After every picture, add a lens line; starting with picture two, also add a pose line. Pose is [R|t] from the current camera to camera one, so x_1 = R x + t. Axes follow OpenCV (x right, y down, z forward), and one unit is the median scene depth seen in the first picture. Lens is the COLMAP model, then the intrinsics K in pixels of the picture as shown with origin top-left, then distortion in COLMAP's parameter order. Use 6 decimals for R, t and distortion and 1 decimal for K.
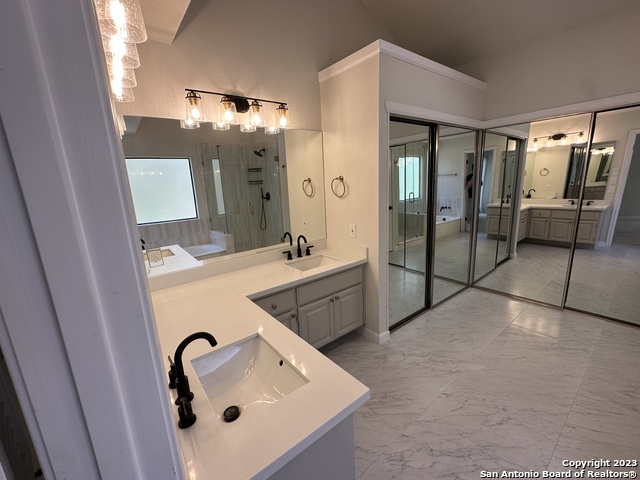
lens RADIAL K [[269.0, 0, 320.5], [0, 269.0, 239.2], [0, 0, 1]] dist [-0.004448, 0.000977]
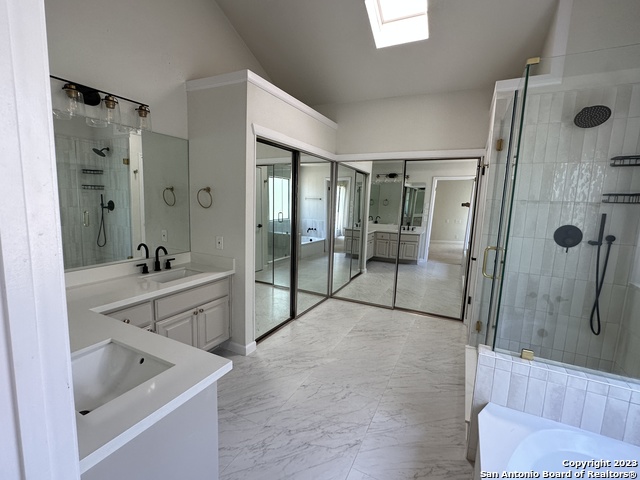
lens RADIAL K [[293.6, 0, 319.5], [0, 293.6, 239.8], [0, 0, 1]] dist [-0.002116, 0.001308]
pose [[0.902089, 0.024379, 0.430861, -0.013943], [0.011476, 0.996695, -0.080421, 0.046914], [-0.431398, 0.077491, 0.898828, -0.128686]]
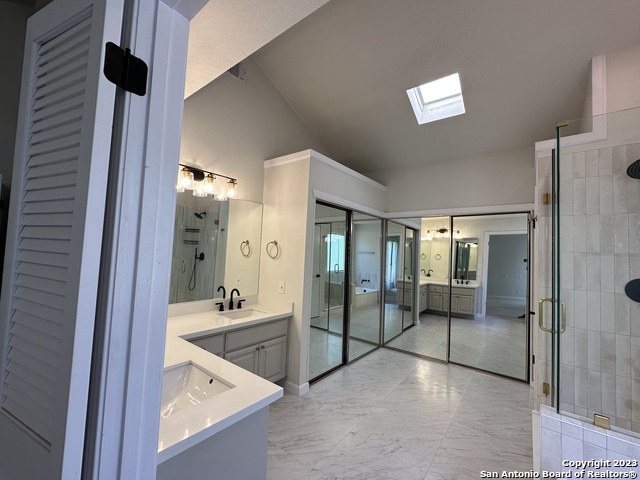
lens RADIAL K [[269.0, 0, 319.9], [0, 269.0, 239.3], [0, 0, 1]] dist [-0.004448, 0.000977]
pose [[0.968026, 0.101280, 0.229494, -0.007796], [-0.037614, 0.963132, -0.266389, 0.067310], [-0.248012, 0.249239, 0.936146, -0.165604]]
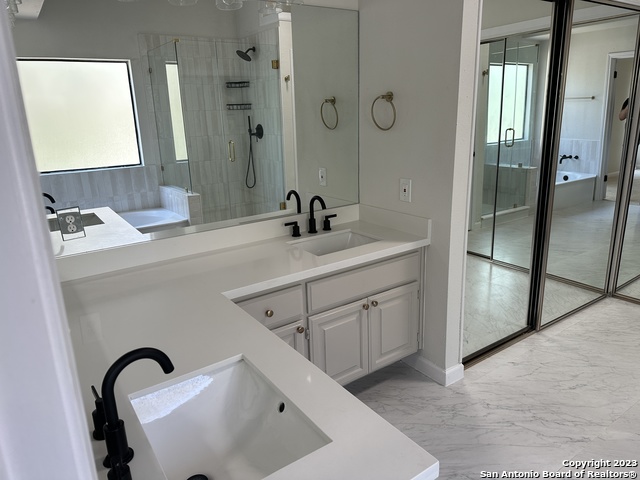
lens RADIAL K [[449.5, 0, 318.7], [0, 449.5, 235.5], [0, 0, 1]] dist [0.052435, -0.049387]
pose [[0.998005, 0.031533, -0.054701, -0.010192], [-0.028247, 0.997808, 0.059847, 0.012425], [0.056468, -0.058182, 0.996708, 0.020030]]
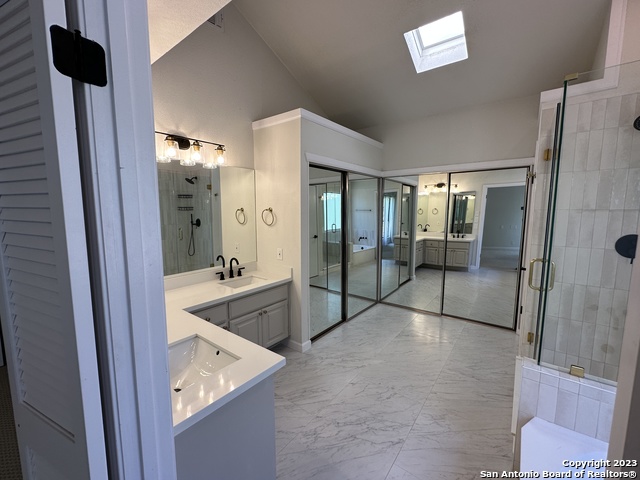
lens RADIAL K [[269.0, 0, 319.9], [0, 269.0, 239.2], [0, 0, 1]] dist [-0.004448, 0.000977]
pose [[0.968596, 0.020464, 0.247797, -0.002430], [0.006543, 0.994164, -0.107679, 0.029426], [-0.248554, 0.105919, 0.962809, -0.170011]]
